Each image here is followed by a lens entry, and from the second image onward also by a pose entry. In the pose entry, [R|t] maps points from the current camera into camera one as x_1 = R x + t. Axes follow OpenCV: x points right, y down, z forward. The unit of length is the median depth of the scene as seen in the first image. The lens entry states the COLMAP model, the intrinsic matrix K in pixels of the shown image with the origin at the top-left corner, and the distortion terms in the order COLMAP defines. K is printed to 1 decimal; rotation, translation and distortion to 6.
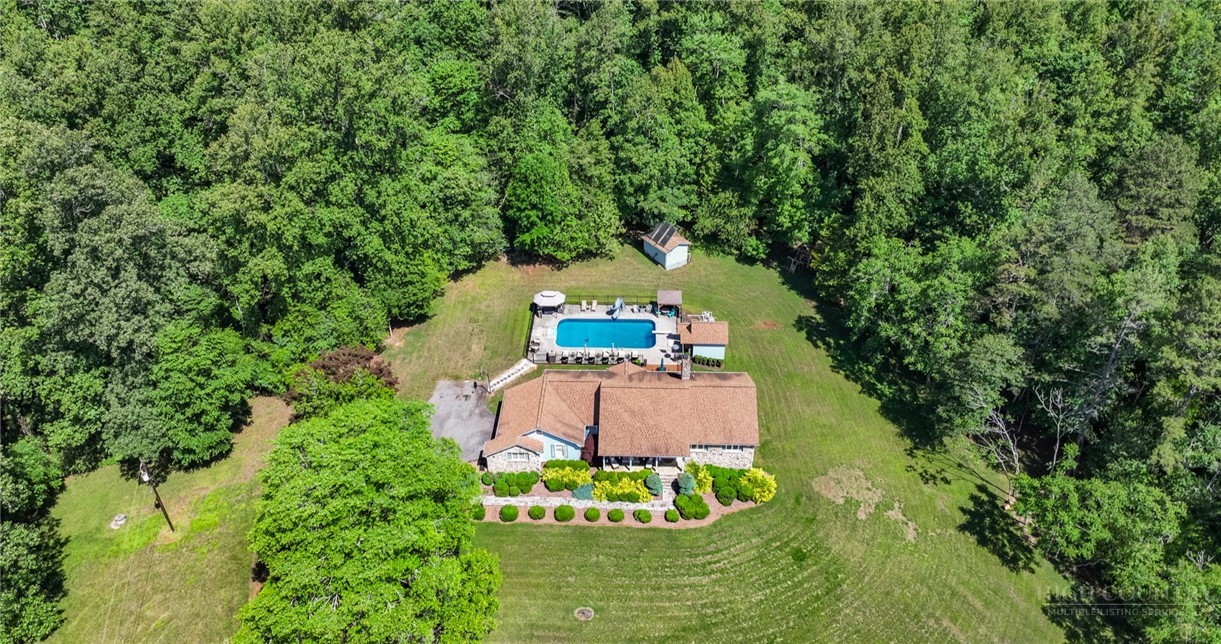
lens RADIAL K [[859.0, 0, 610.5], [0, 859.0, 322.0], [0, 0, 1]] dist [-0.009784, -0.001419]
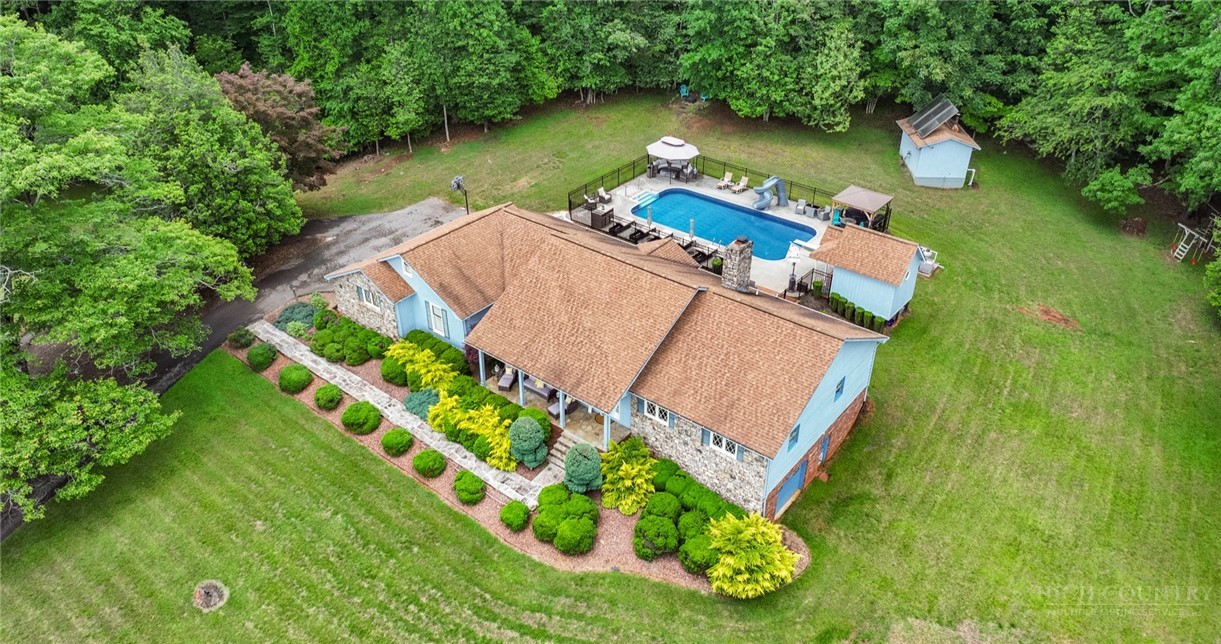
lens RADIAL K [[859.0, 0, 610.5], [0, 859.0, 322.0], [0, 0, 1]] dist [-0.009784, -0.001419]
pose [[0.798144, 0.325957, -0.506674, 0.289868], [-0.358137, 0.932973, 0.036047, 0.095625], [0.484463, 0.152688, 0.861384, 0.604993]]
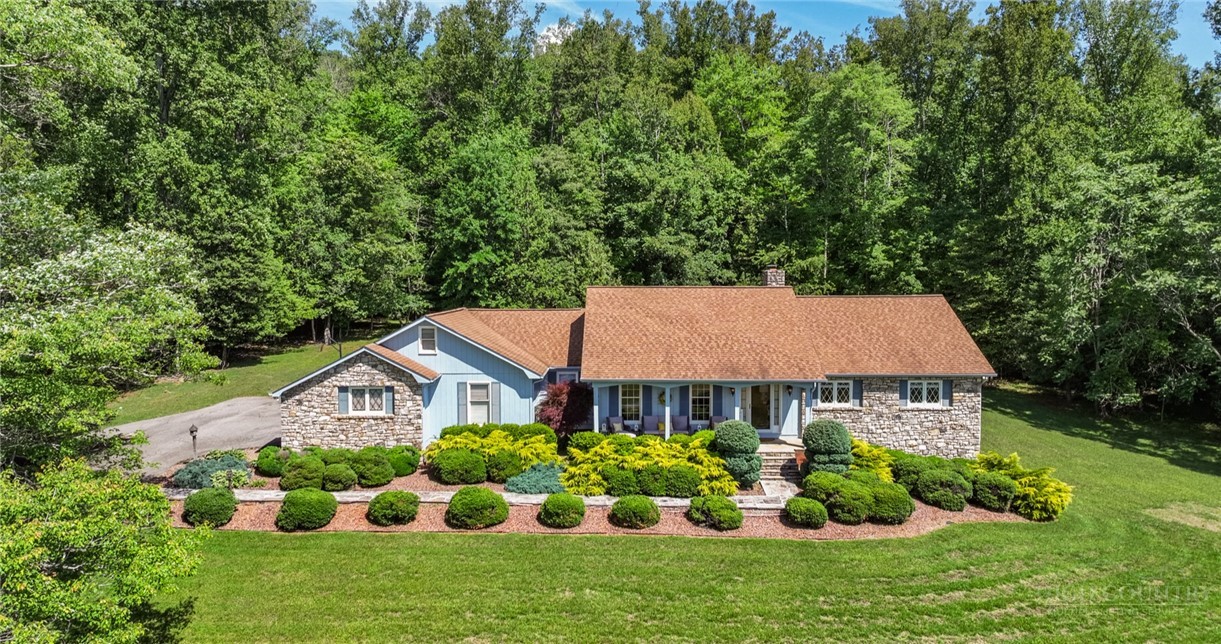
lens RADIAL K [[859.0, 0, 610.5], [0, 859.0, 322.0], [0, 0, 1]] dist [-0.009784, -0.001419]
pose [[0.999682, 0.004492, 0.024828, -0.010670], [0.009197, 0.851454, -0.524348, 0.322765], [-0.023495, 0.524409, 0.851142, 0.657509]]
